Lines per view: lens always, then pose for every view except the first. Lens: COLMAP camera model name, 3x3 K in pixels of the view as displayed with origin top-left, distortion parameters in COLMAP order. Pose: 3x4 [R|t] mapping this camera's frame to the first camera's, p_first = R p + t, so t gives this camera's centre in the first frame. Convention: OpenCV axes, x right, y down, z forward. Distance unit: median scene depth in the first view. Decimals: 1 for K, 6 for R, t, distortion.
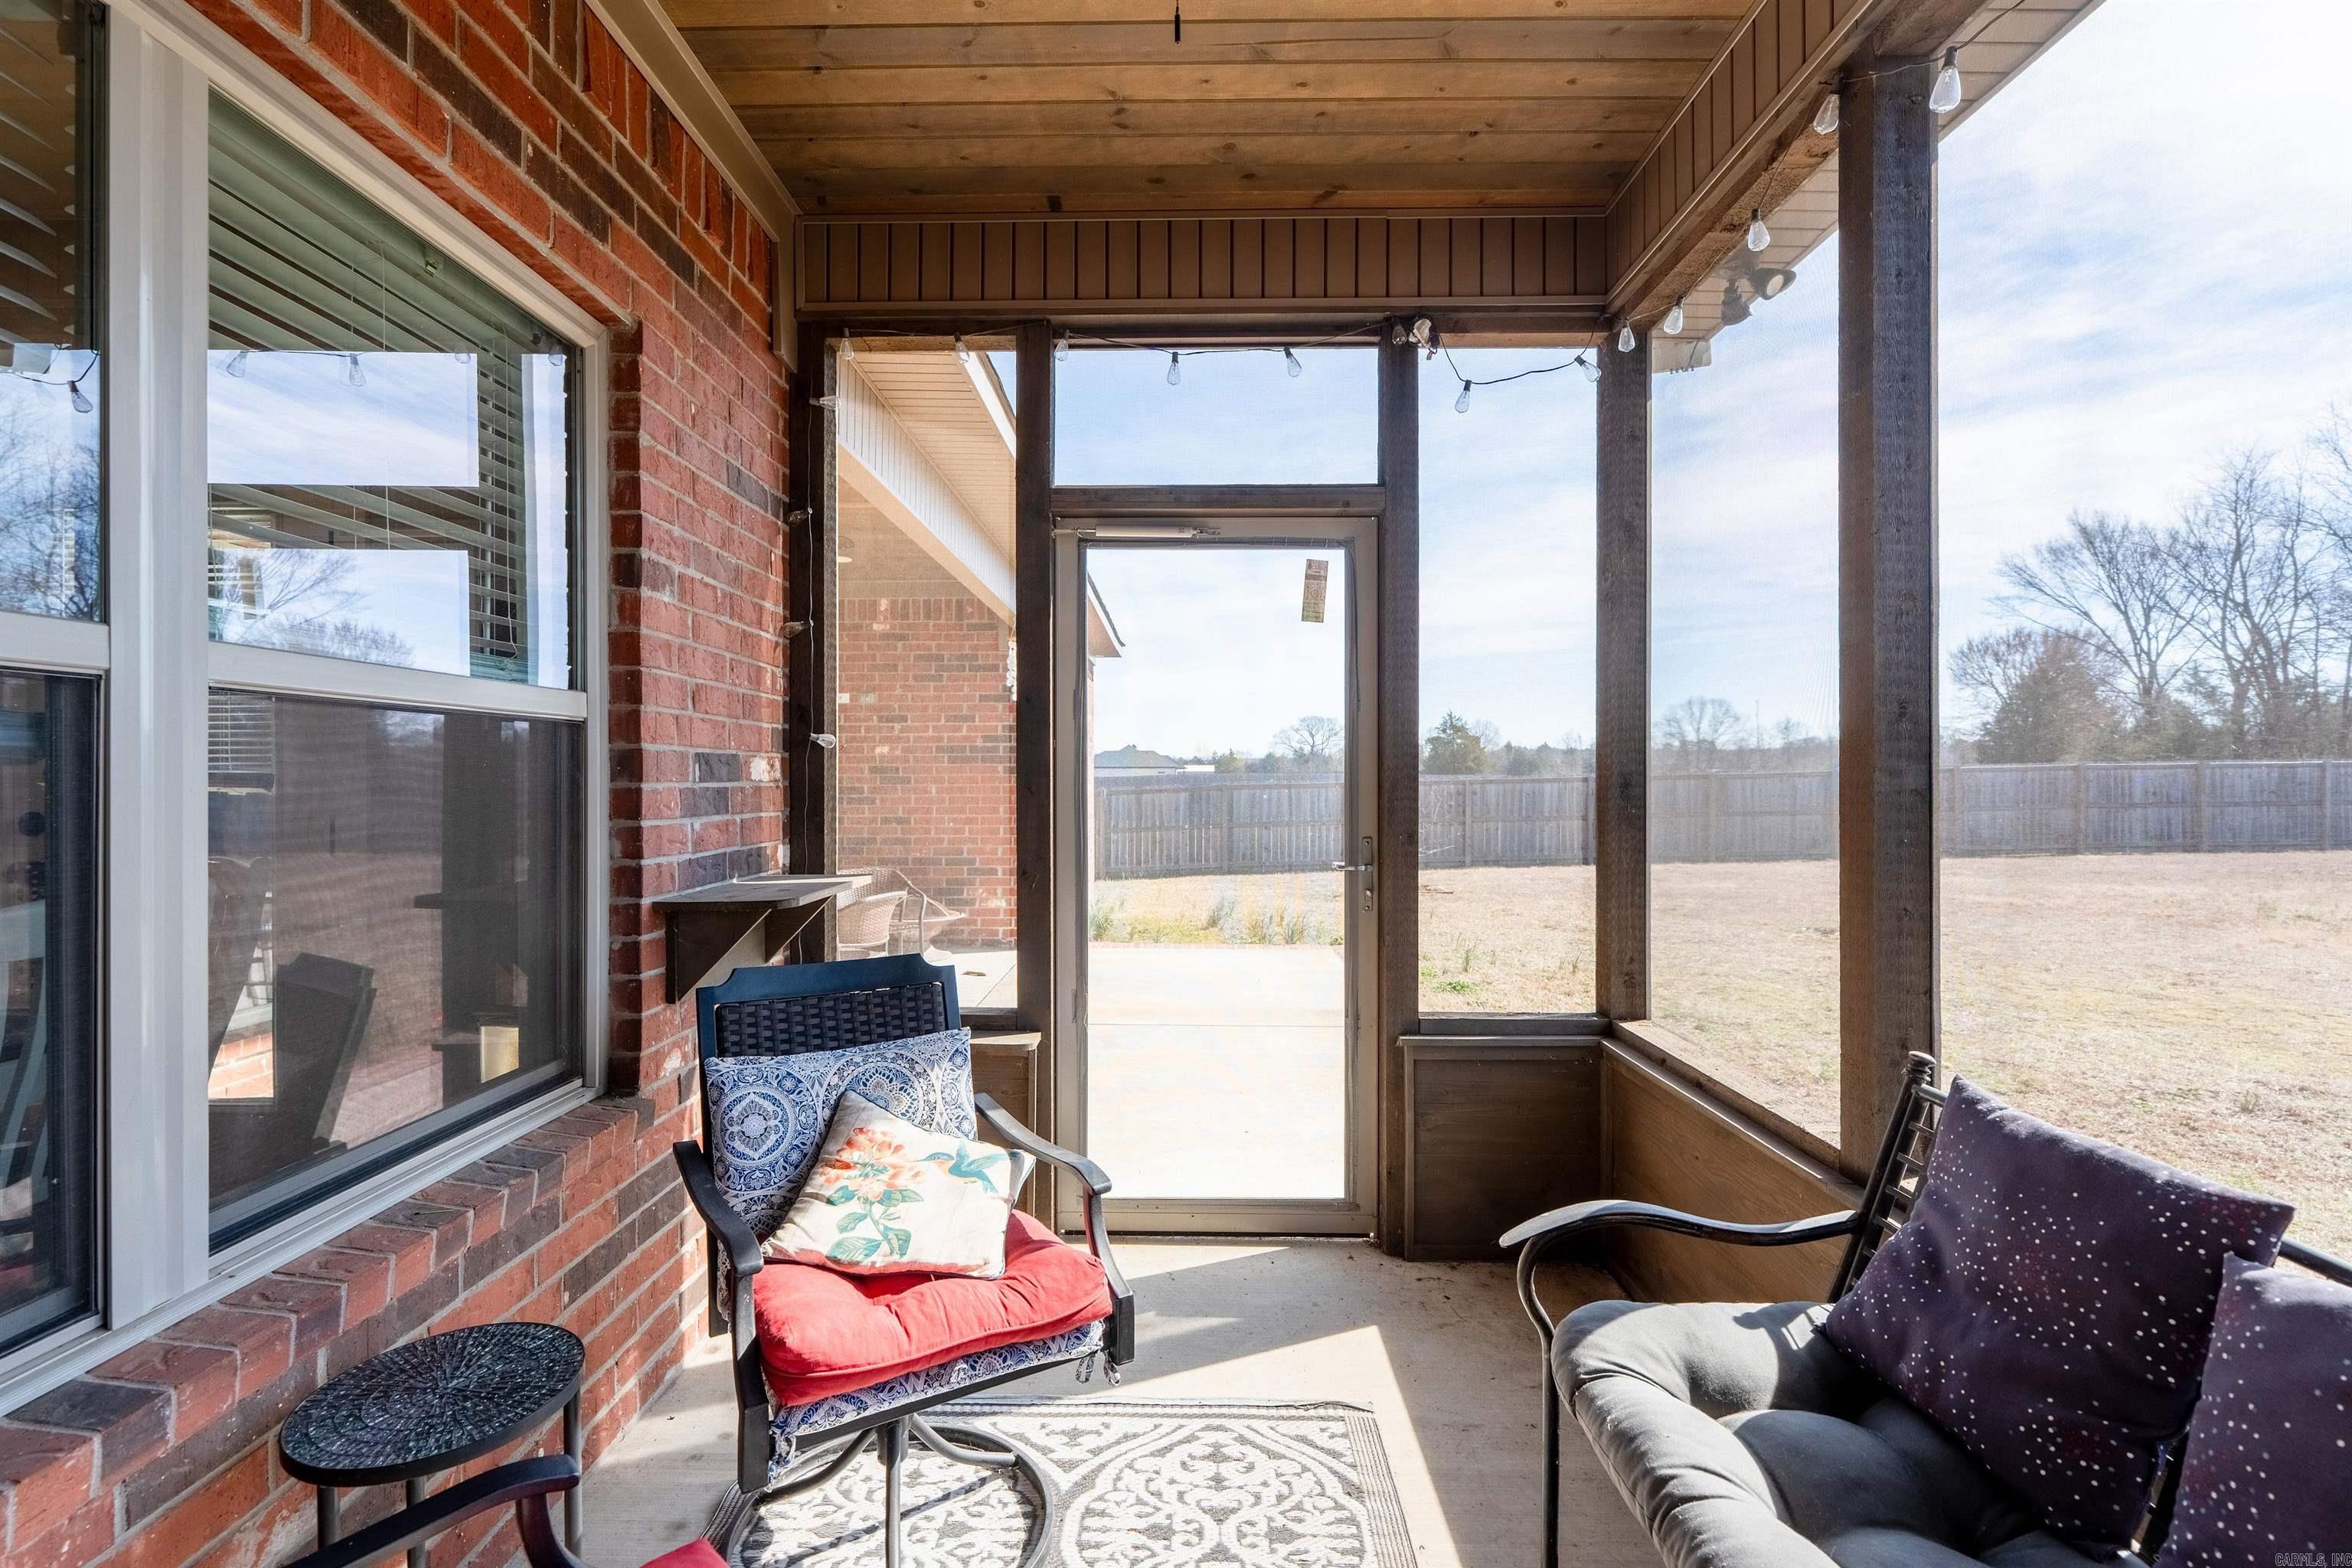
lens RADIAL K [[1067.8, 0, 1180.4], [0, 1067.8, 786.9], [0, 0, 1]] dist [-0.002141, -0.000477]
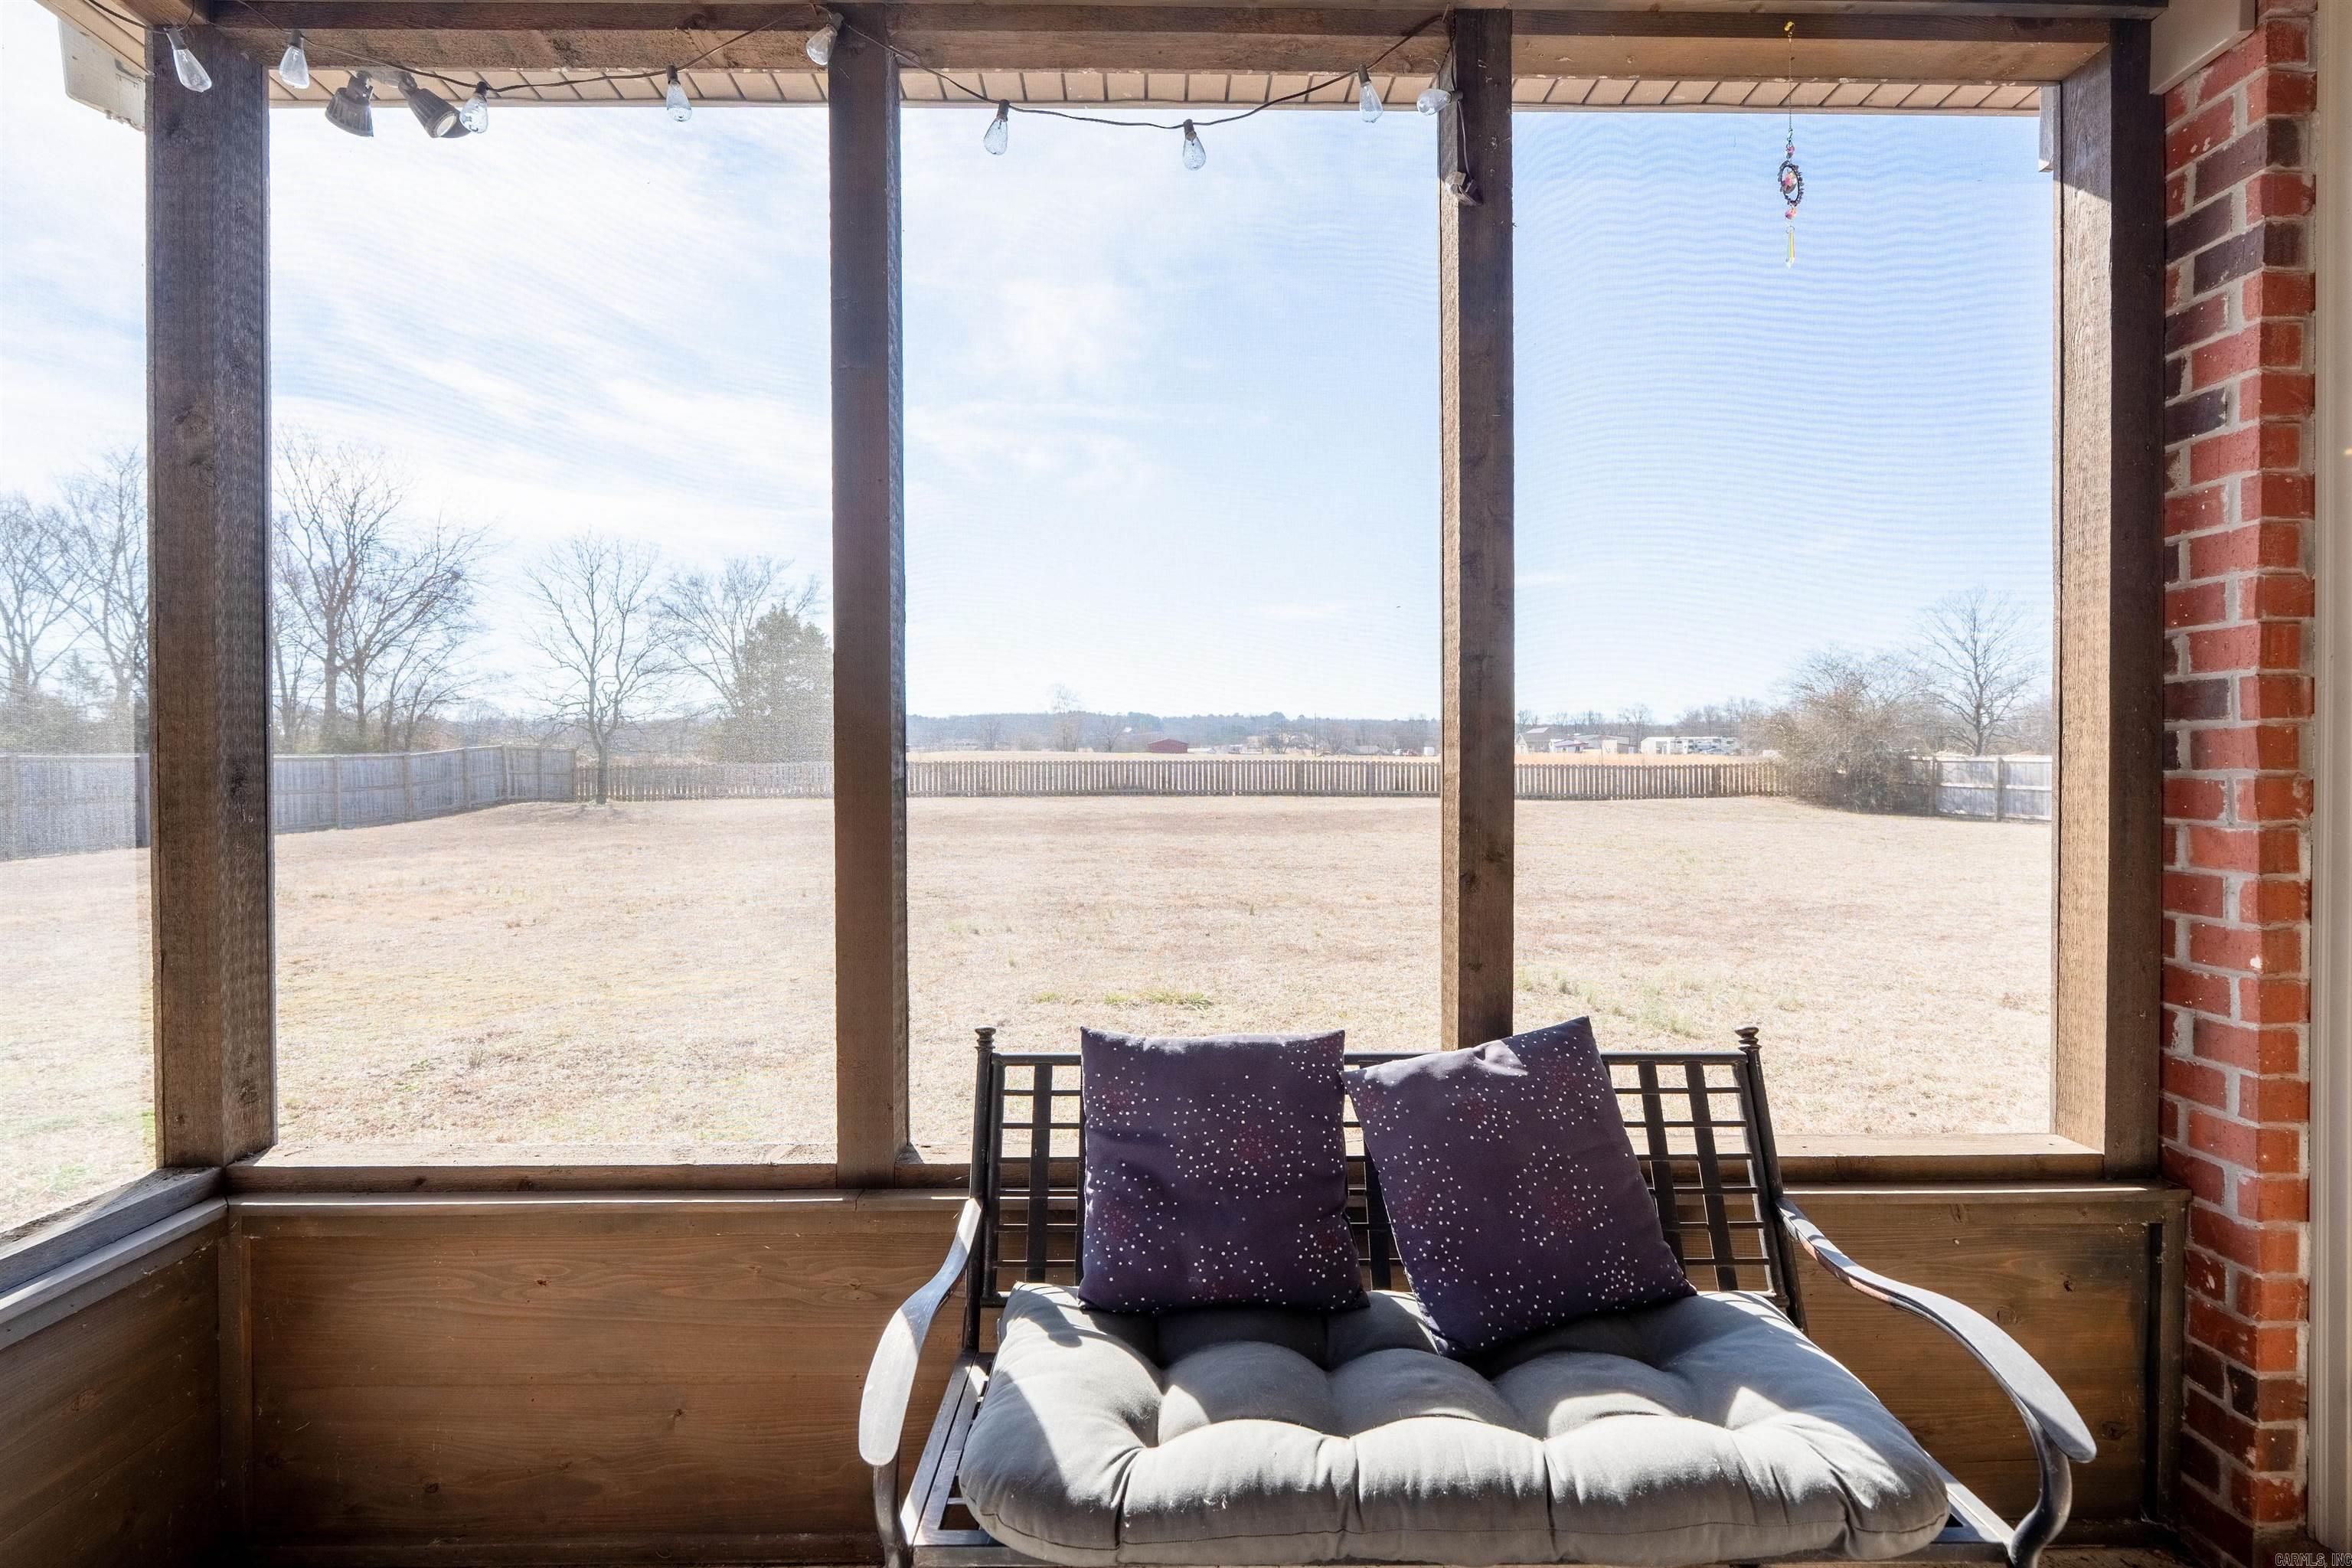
lens RADIAL K [[1056.7, 0, 1169.1], [0, 1056.7, 784.6], [0, 0, 1]] dist [-0.002099, -0.000063]
pose [[-0.014480, -0.014700, 0.999787, -0.127792], [0.010420, 0.999835, 0.014852, -0.001331], [-0.999841, 0.010633, -0.014325, 0.297553]]
